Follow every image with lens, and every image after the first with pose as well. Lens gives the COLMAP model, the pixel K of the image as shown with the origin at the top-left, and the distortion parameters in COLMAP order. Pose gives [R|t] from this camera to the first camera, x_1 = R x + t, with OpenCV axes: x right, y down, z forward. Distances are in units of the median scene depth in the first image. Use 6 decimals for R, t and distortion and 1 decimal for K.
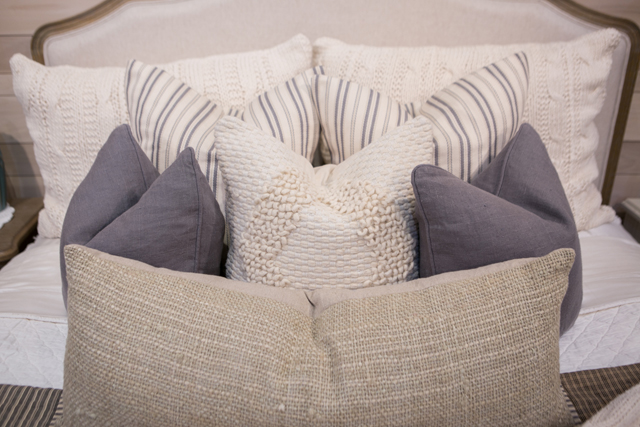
lens RADIAL K [[559.9, 0, 319.7], [0, 559.9, 223.2], [0, 0, 1]] dist [-0.036340, 0.015154]
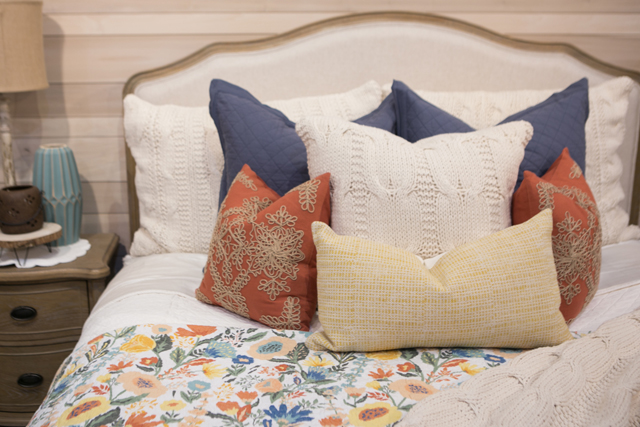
lens RADIAL K [[657.6, 0, 320.0], [0, 657.6, 213.5], [0, 0, 1]] dist [-0.022053, -0.021392]
pose [[0.999248, -0.001813, 0.038743, -0.203327], [0.008081, 0.986719, -0.162236, 0.173353], [-0.037935, 0.162427, 0.985991, -0.347057]]
